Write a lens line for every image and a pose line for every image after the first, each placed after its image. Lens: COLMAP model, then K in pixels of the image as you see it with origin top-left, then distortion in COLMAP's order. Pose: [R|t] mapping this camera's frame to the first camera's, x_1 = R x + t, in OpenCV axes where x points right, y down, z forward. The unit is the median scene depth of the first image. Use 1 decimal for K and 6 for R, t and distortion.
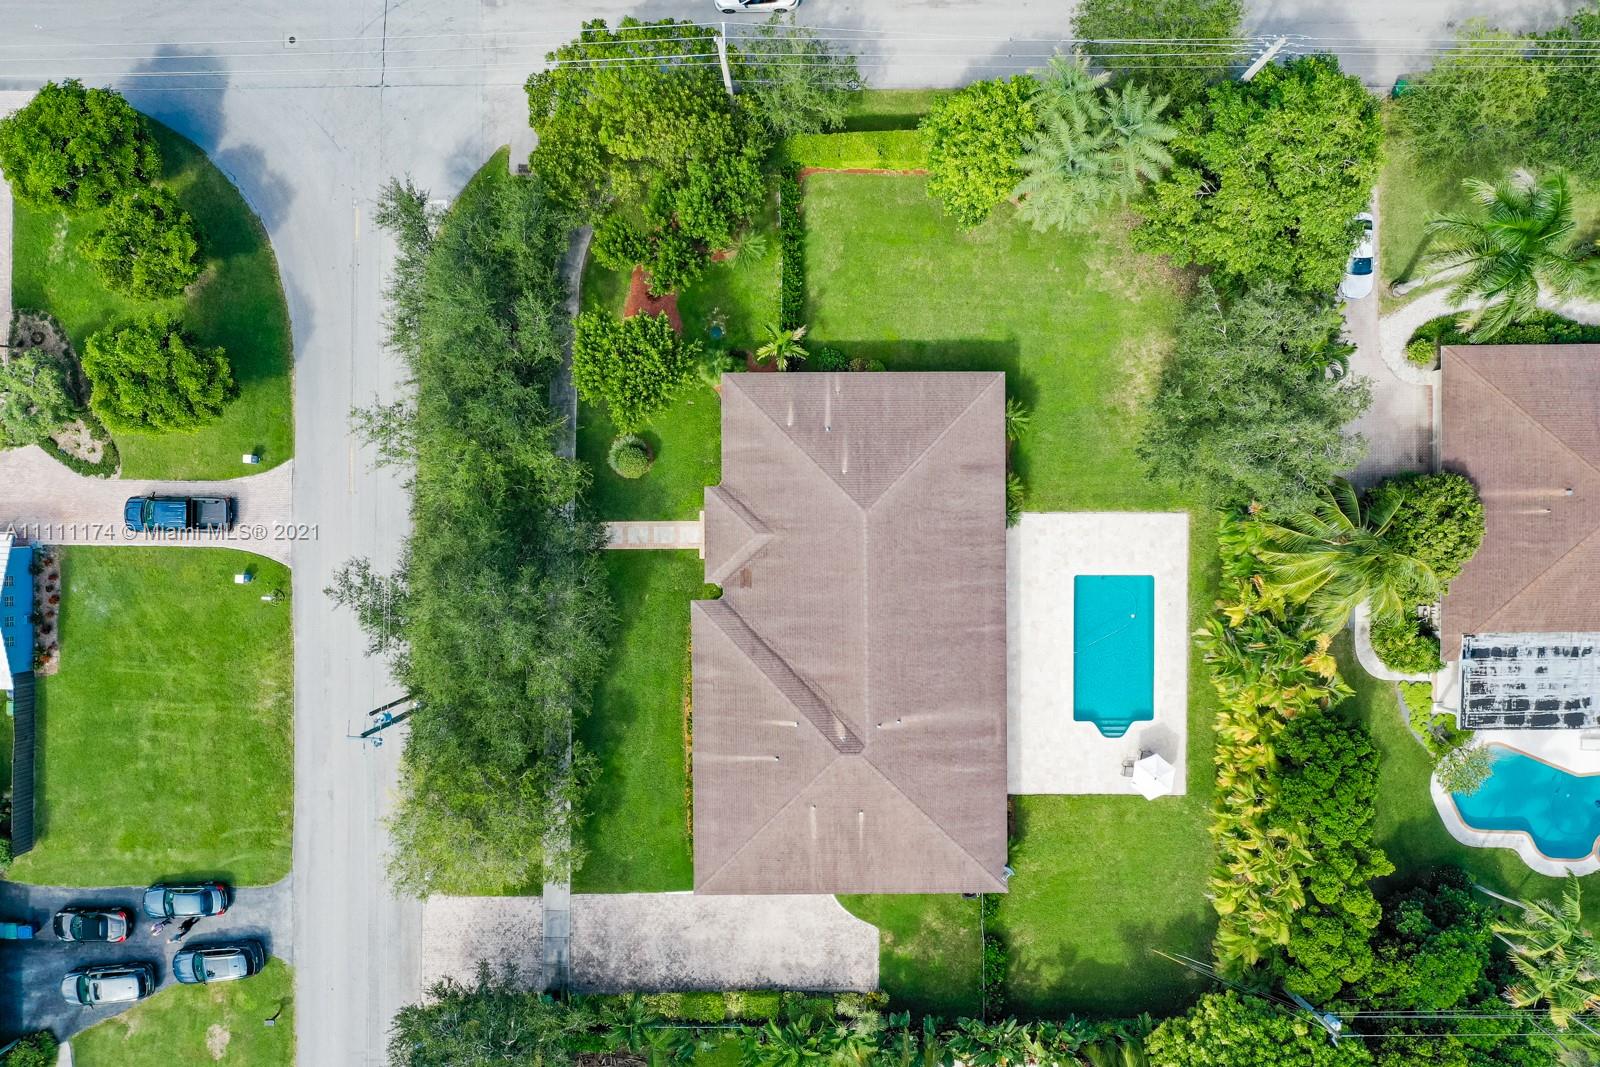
lens RADIAL K [[1296.6, 0, 809.3], [0, 1296.6, 532.5], [0, 0, 1]] dist [-0.008718, -0.008469]
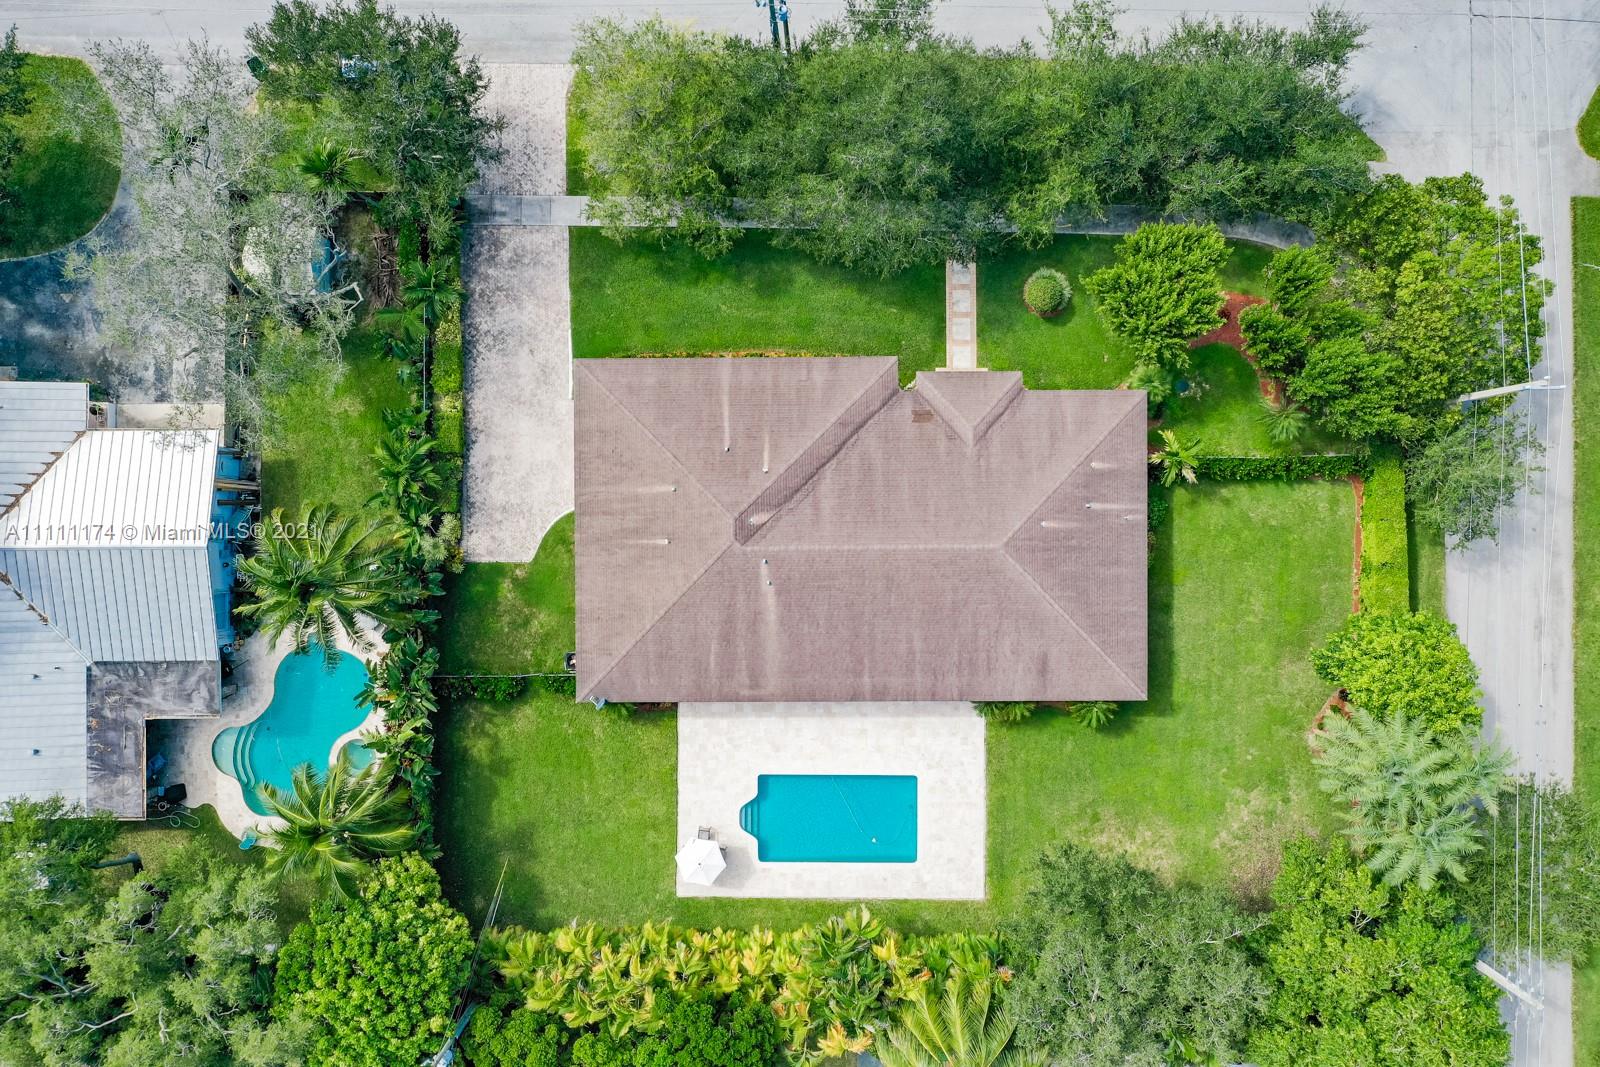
lens RADIAL K [[1273.5, 0, 797.5], [0, 1273.5, 527.1], [0, 0, 1]] dist [-0.007364, 0.004190]
pose [[-0.002699, 0.999963, 0.008207, 0.021996], [-0.999994, -0.002679, -0.002394, 0.125560], [-0.002372, -0.008213, 0.999963, 0.103496]]
